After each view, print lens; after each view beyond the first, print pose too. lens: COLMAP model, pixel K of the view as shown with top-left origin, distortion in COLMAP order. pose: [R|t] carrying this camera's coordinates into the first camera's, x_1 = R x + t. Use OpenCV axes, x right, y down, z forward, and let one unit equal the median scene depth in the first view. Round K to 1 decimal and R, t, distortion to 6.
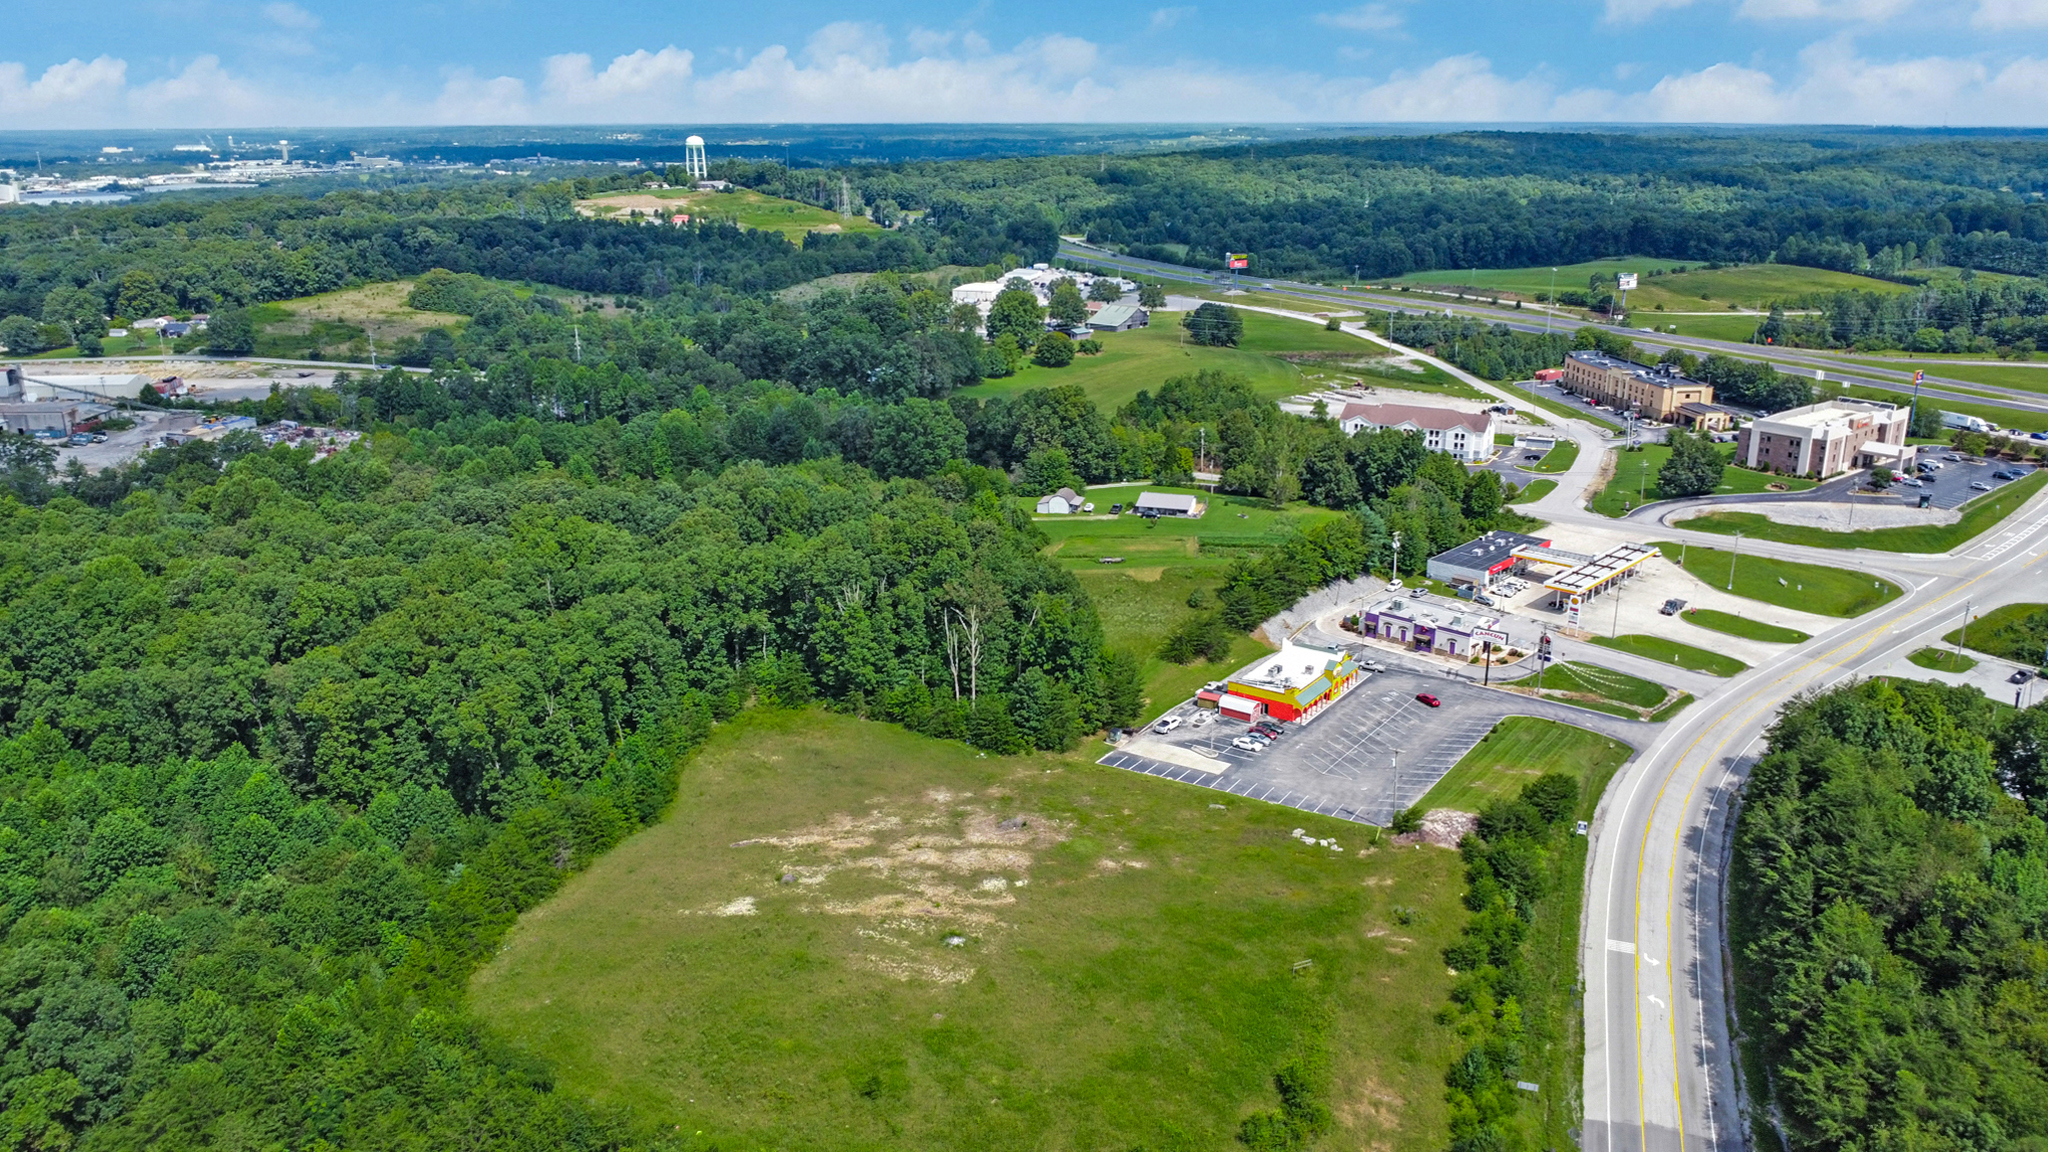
lens RADIAL K [[1520.7, 0, 1024.0], [0, 1520.7, 576.0], [0, 0, 1]] dist [-0.000788, -0.050101]
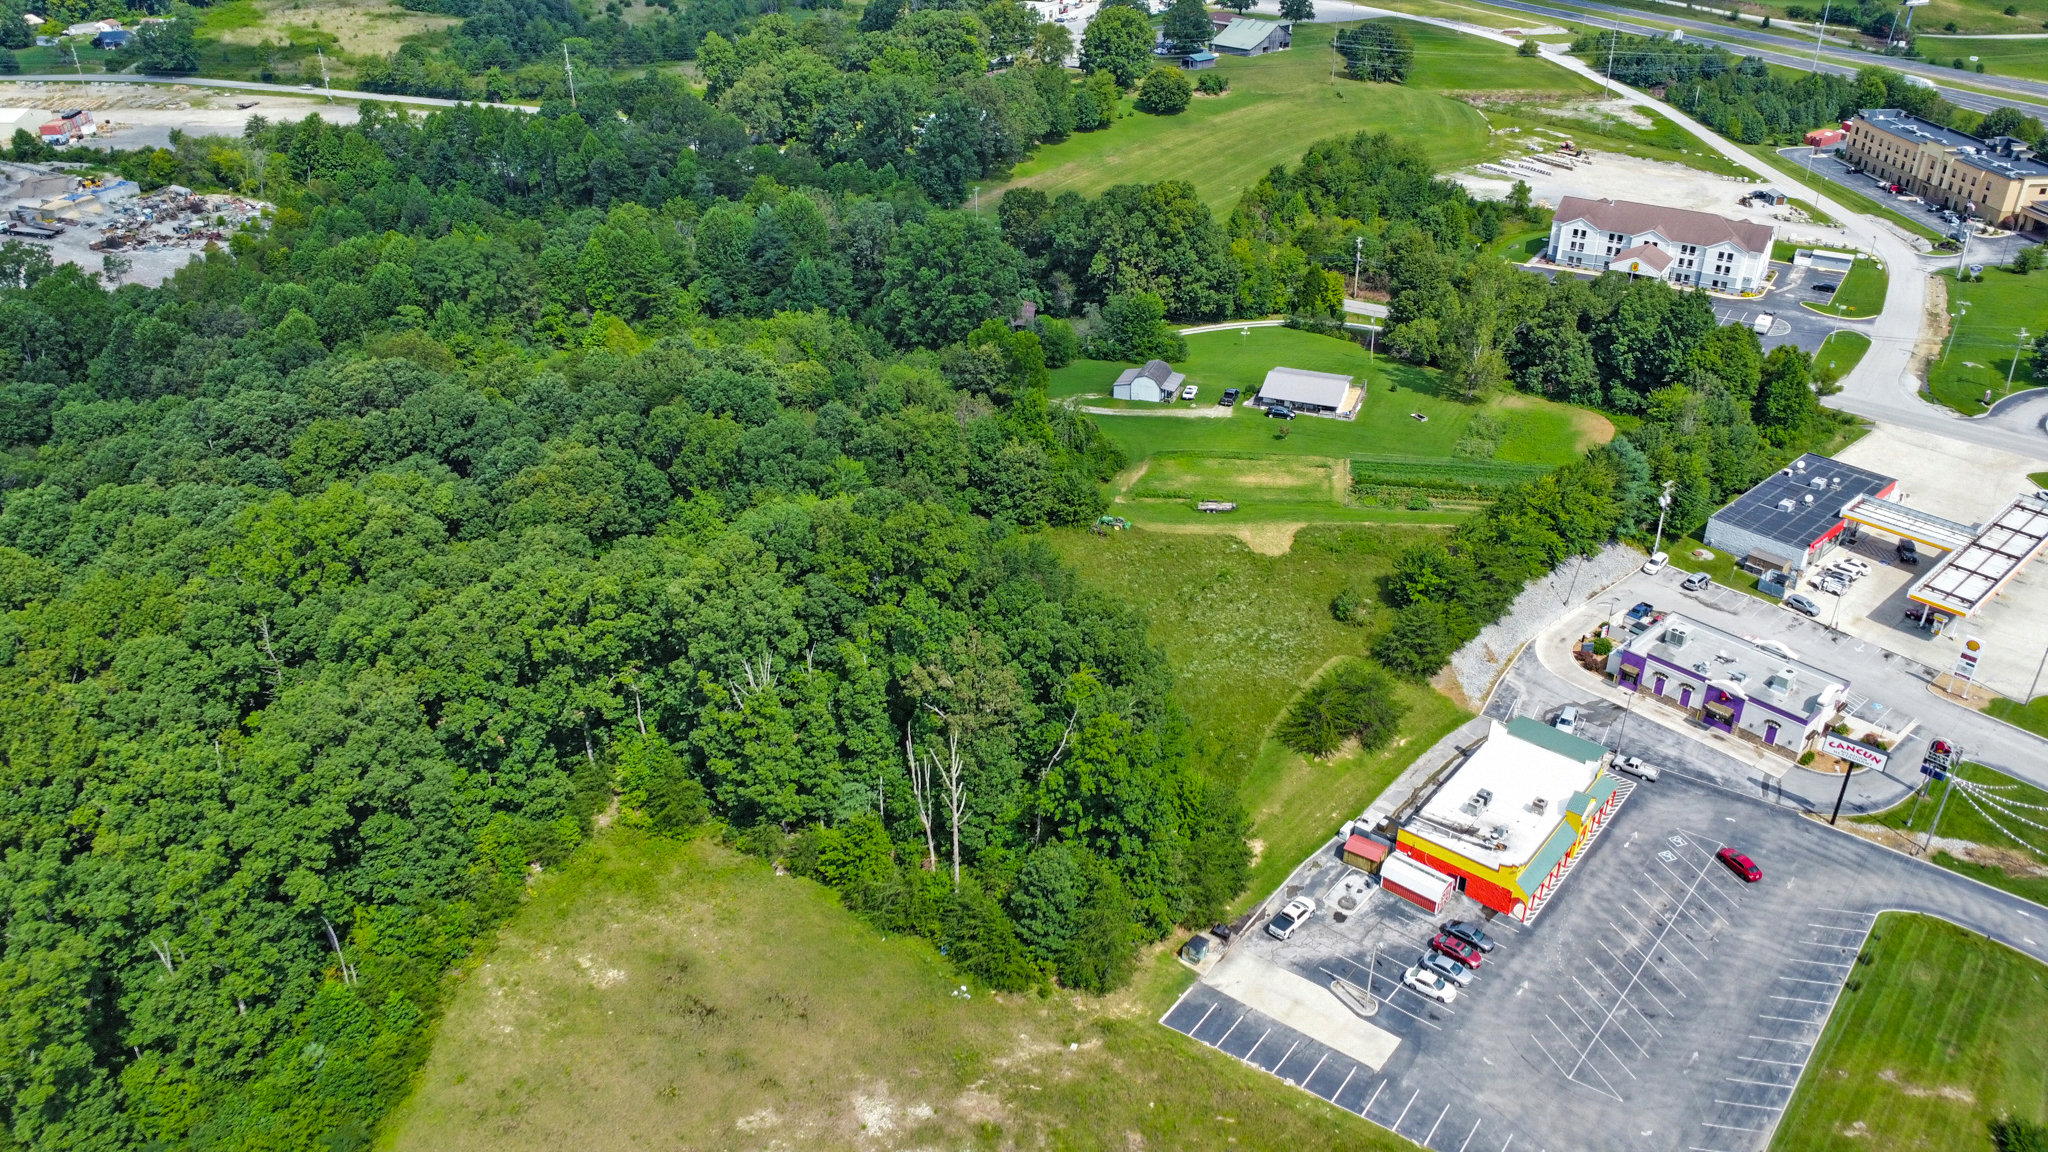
lens RADIAL K [[1520.7, 0, 1024.0], [0, 1520.7, 576.0], [0, 0, 1]] dist [-0.000788, -0.050101]
pose [[0.996765, 0.037859, -0.070895, 0.020147], [-0.022578, 0.978483, 0.205088, -0.102526], [0.077134, -0.202823, 0.976173, 0.312985]]
